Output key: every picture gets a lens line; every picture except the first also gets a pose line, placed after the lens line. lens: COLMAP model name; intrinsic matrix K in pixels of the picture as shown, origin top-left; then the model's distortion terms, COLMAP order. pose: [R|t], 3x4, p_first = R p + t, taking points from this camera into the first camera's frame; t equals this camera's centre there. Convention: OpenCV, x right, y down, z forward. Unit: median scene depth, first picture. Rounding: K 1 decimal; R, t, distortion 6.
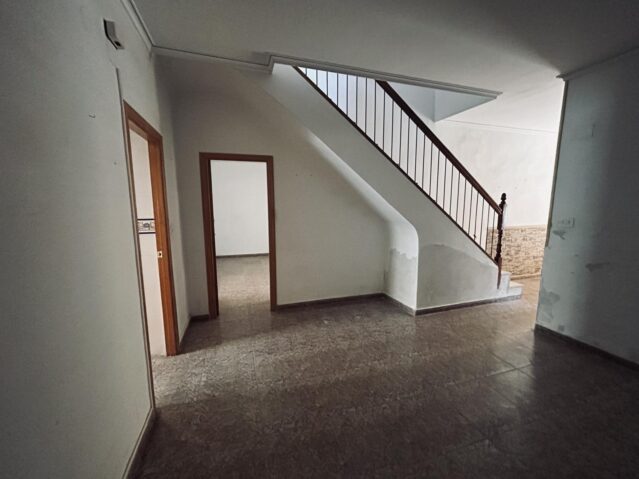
lens RADIAL K [[258.0, 0, 317.9], [0, 258.0, 237.8], [0, 0, 1]] dist [-0.001208, -0.000121]
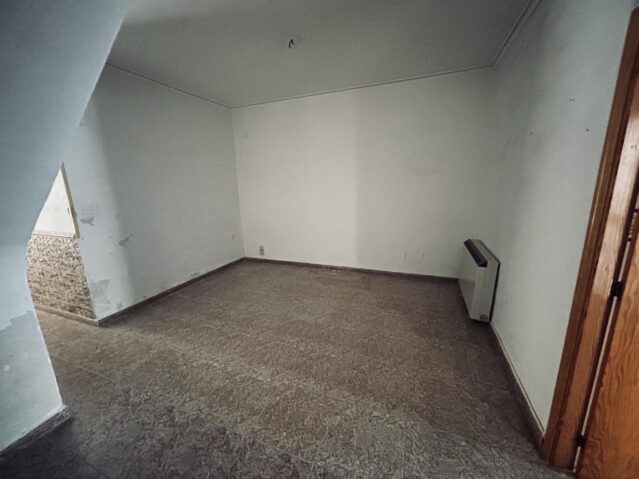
lens RADIAL K [[258.0, 0, 317.9], [0, 258.0, 237.8], [0, 0, 1]] dist [-0.001208, -0.000121]
pose [[-0.771022, -0.113689, 0.626578, -0.347969], [0.111383, 0.944691, 0.308469, -0.163315], [-0.626992, 0.307627, -0.715714, 1.198935]]
